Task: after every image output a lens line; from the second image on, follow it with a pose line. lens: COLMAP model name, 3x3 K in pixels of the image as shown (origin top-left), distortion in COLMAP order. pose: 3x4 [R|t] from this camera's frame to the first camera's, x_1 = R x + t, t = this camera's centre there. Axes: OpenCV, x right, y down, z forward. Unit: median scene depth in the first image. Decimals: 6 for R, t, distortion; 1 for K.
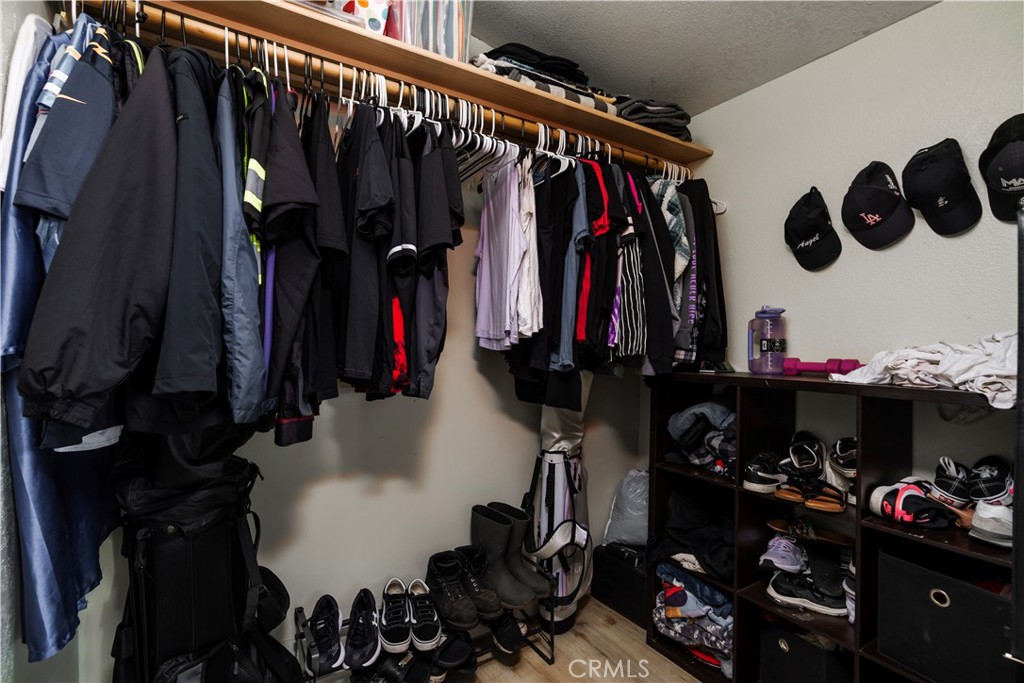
lens RADIAL K [[472.7, 0, 515.7], [0, 472.7, 341.2], [0, 0, 1]] dist [-0.002581, 0.001766]
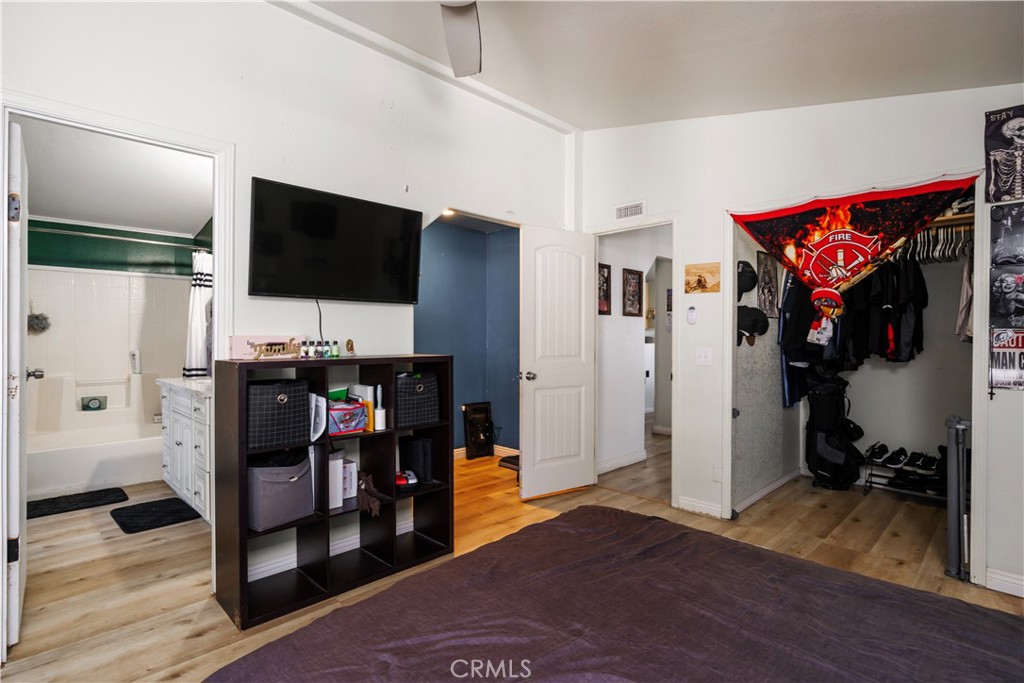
lens RADIAL K [[502.8, 0, 513.6], [0, 502.8, 338.7], [0, 0, 1]] dist [-0.005010, 0.001659]
pose [[0.233469, 0.000102, -0.972364, 2.136537], [0.002442, 0.999997, 0.000692, -0.008224], [0.972361, -0.002536, 0.233468, -1.866595]]
